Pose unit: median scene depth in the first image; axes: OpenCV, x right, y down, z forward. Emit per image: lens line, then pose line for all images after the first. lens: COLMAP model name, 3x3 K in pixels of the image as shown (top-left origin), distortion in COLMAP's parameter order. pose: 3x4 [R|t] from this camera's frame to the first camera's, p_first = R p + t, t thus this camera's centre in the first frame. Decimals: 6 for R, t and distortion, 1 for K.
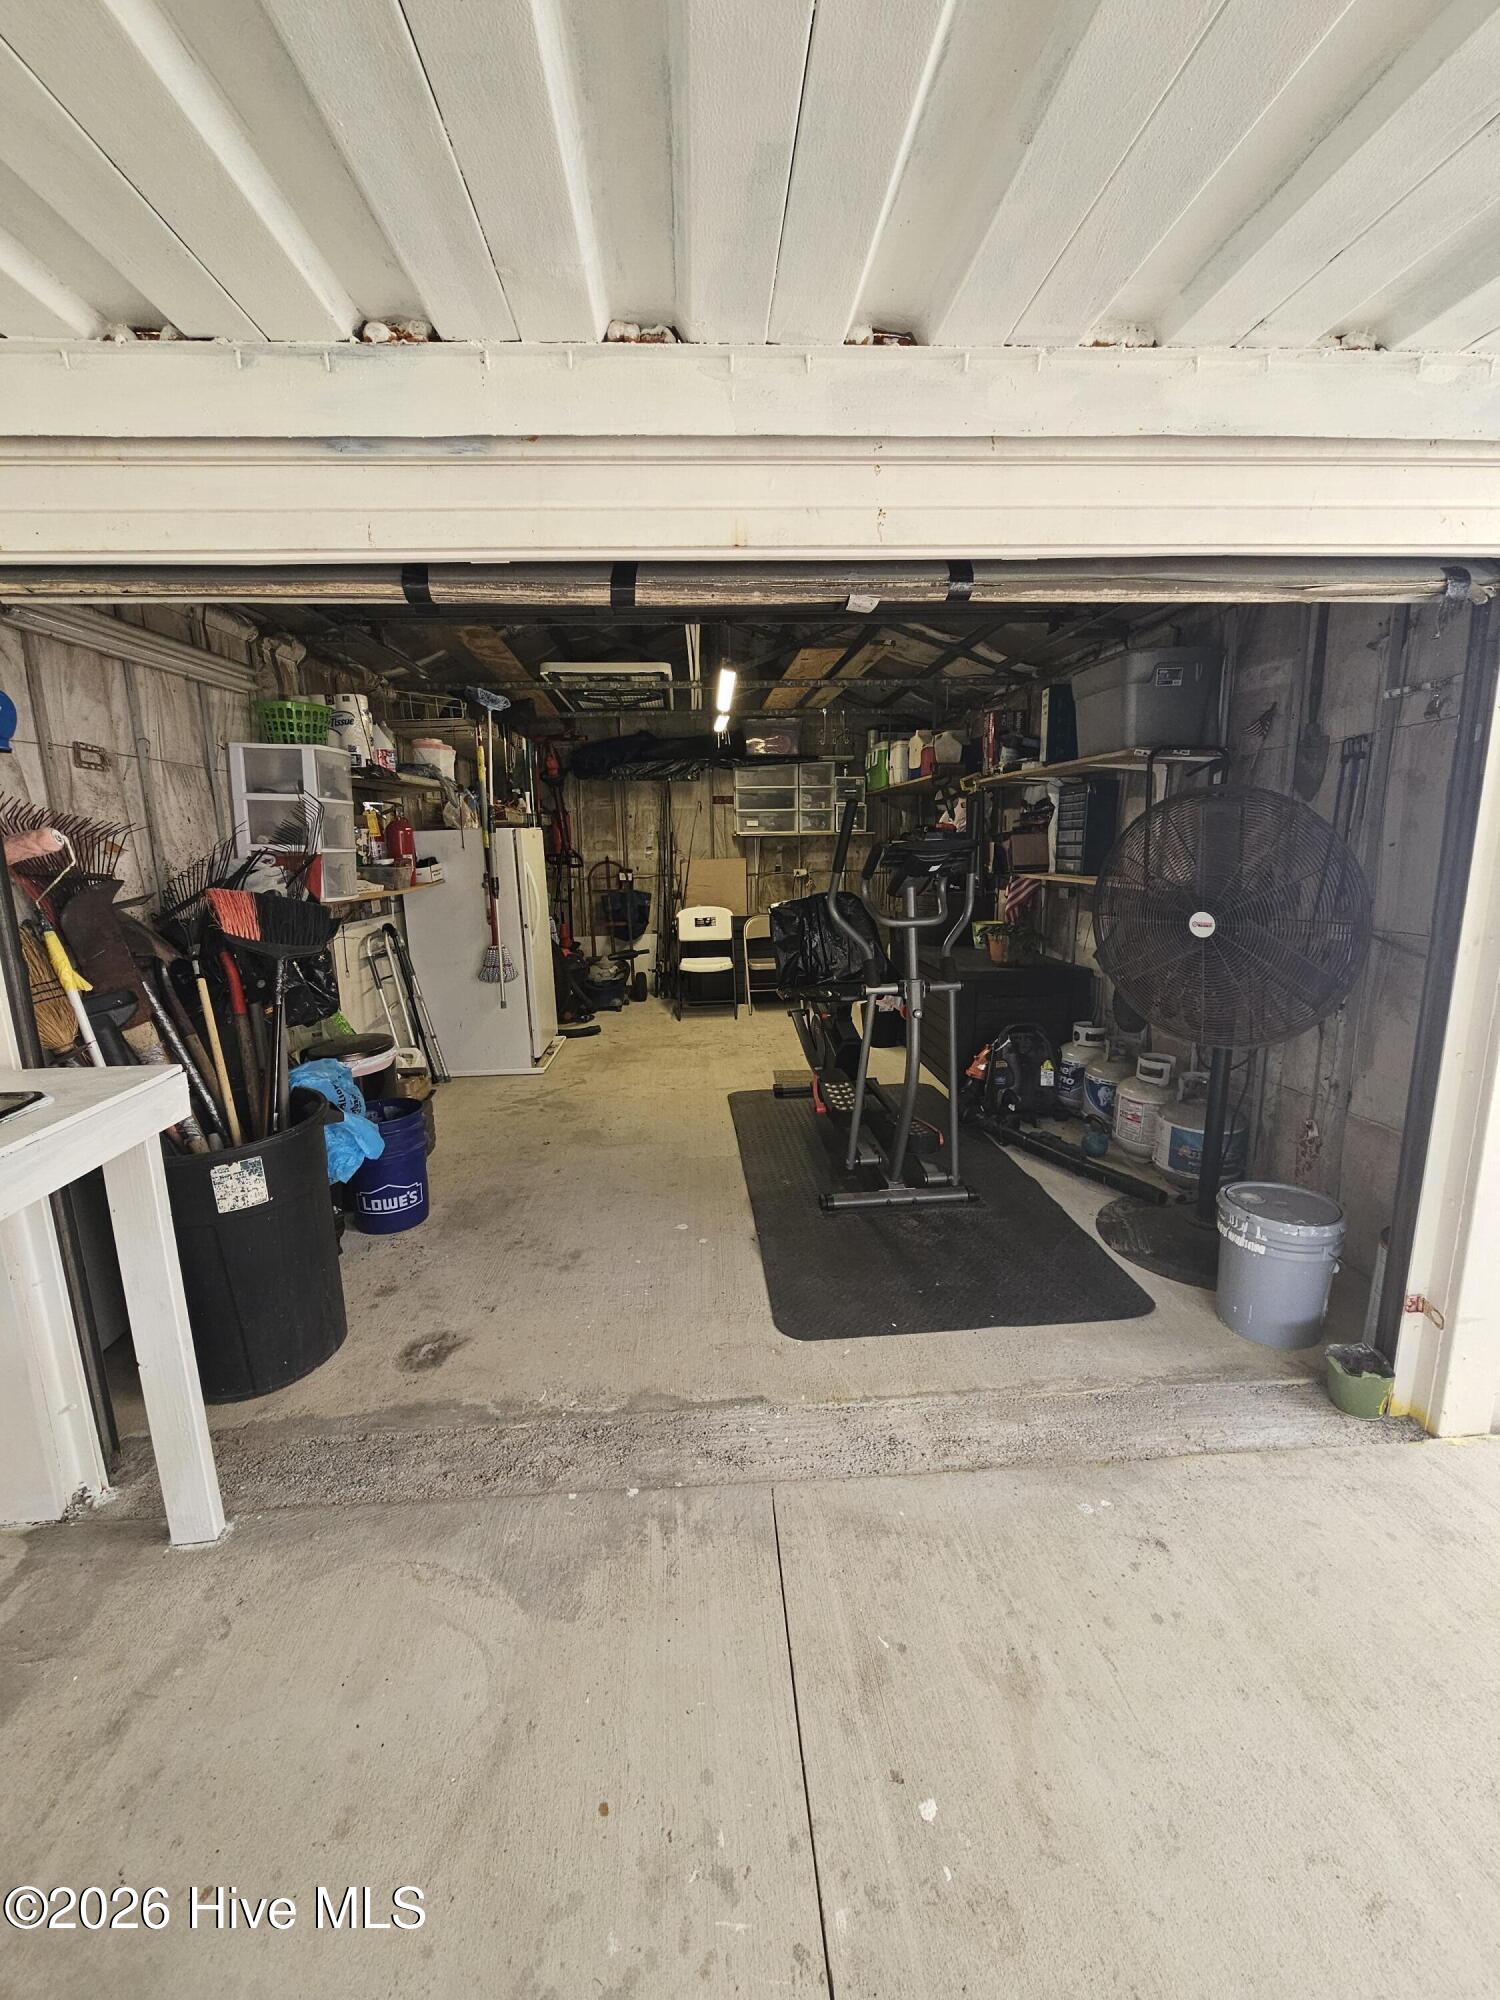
lens RADIAL K [[841.8, 0, 750.0], [0, 841.8, 1000.0], [0, 0, 1]] dist [-0.001091, -0.000436]
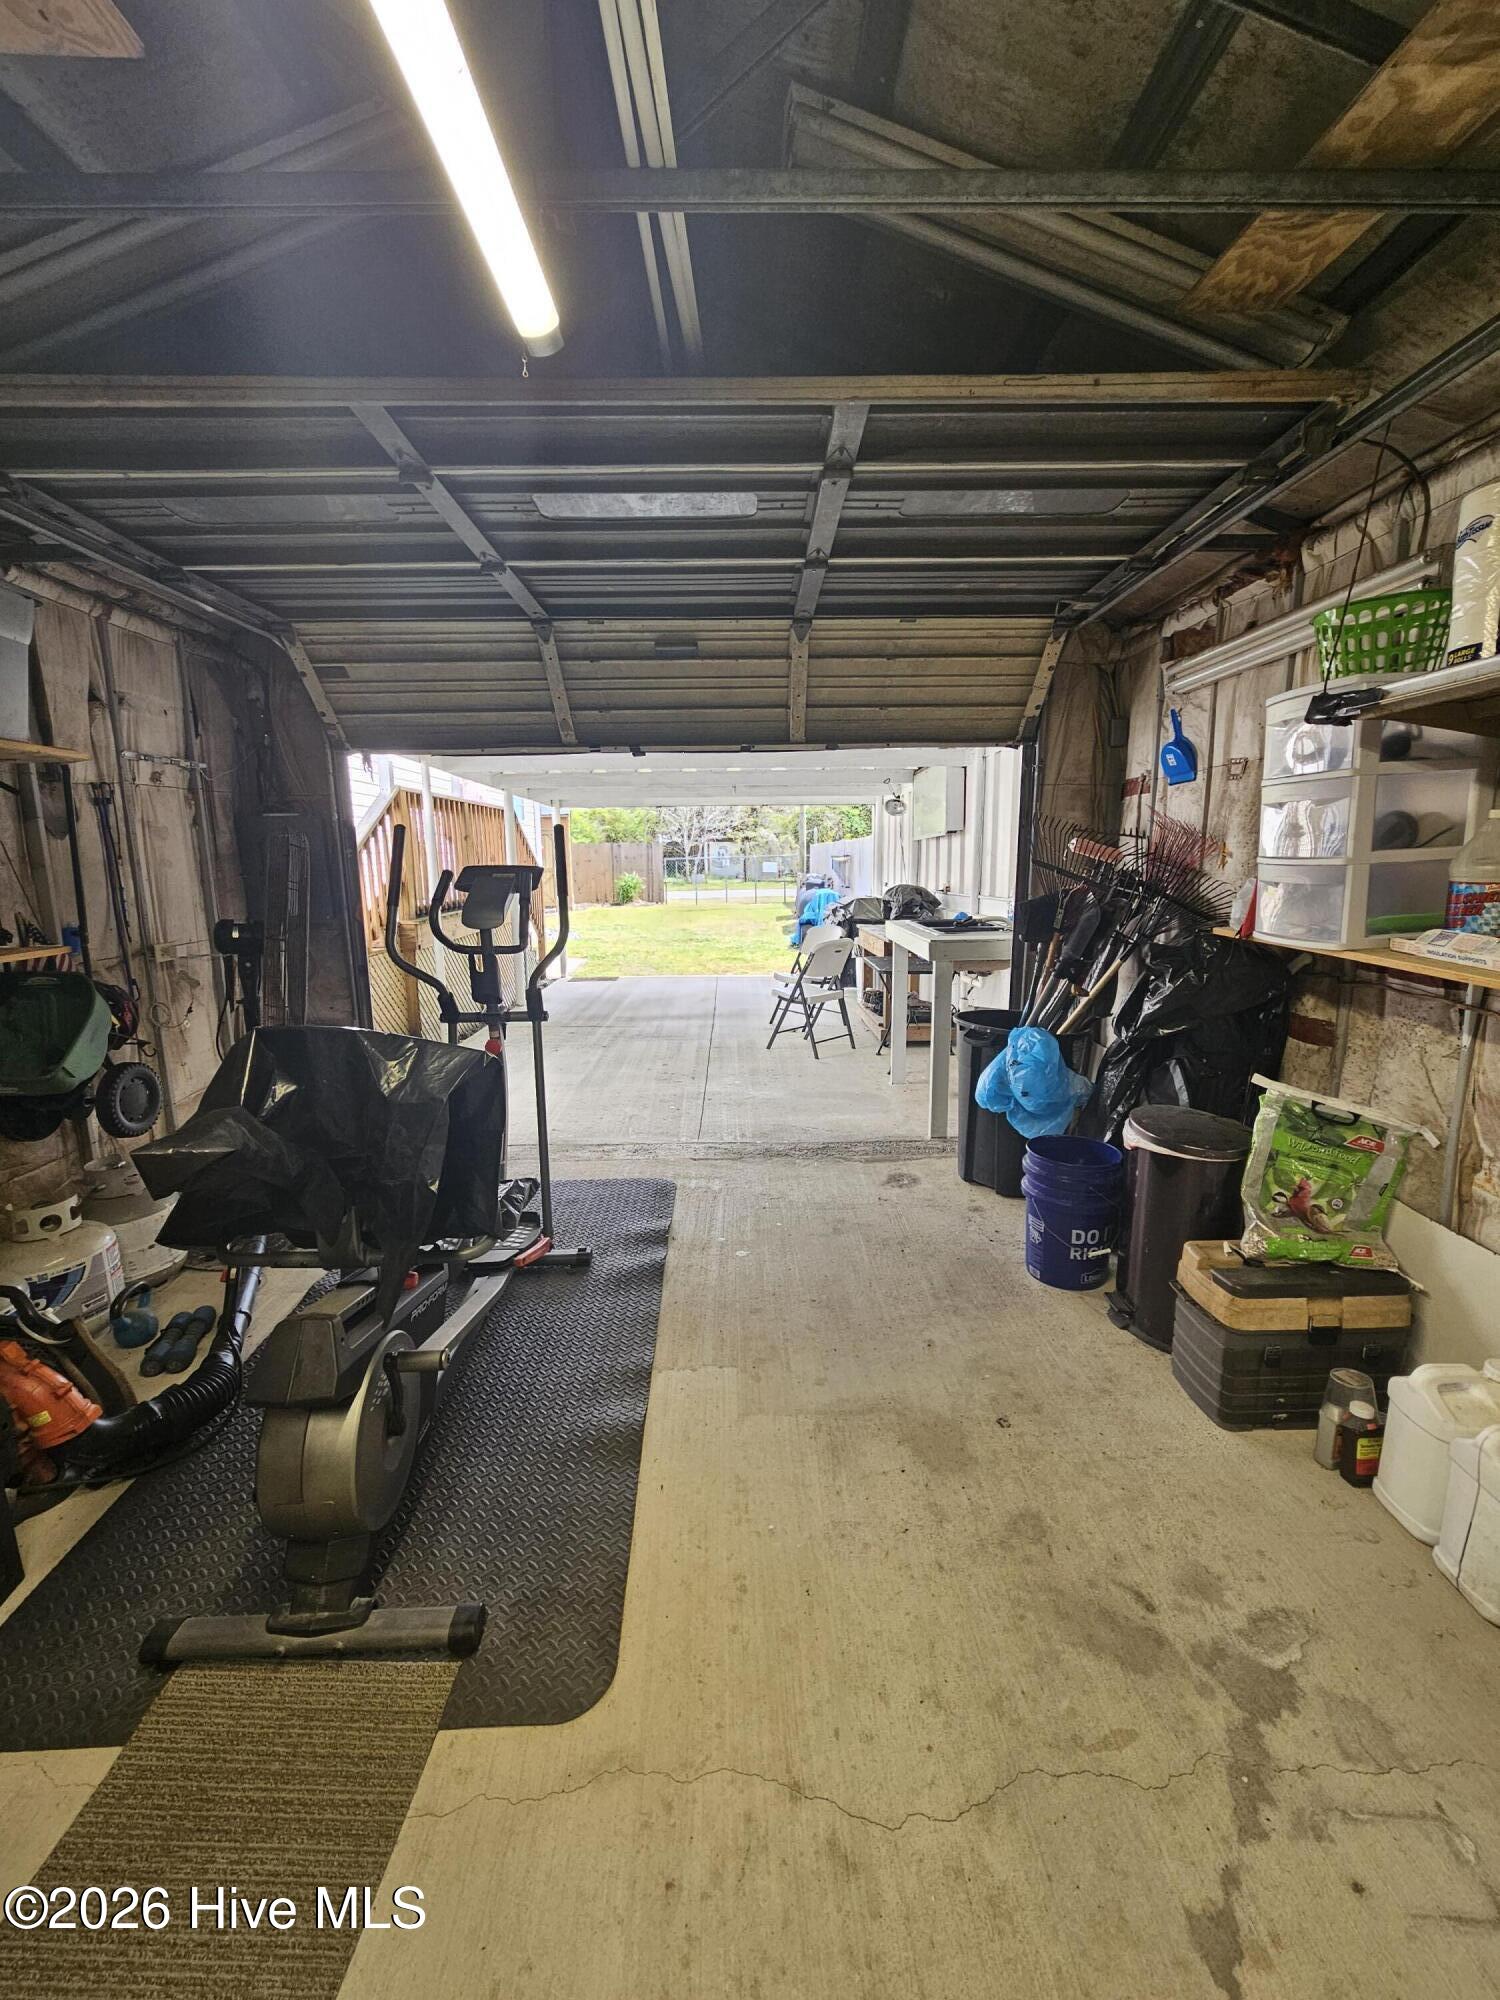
lens RADIAL K [[841.8, 0, 750.0], [0, 841.8, 1000.0], [0, 0, 1]] dist [-0.001091, -0.000436]
pose [[-0.998102, 0.022525, 0.057316, -0.175231], [0.041433, 0.934181, 0.354386, -0.399618], [-0.045561, 0.356088, -0.933341, 2.062312]]
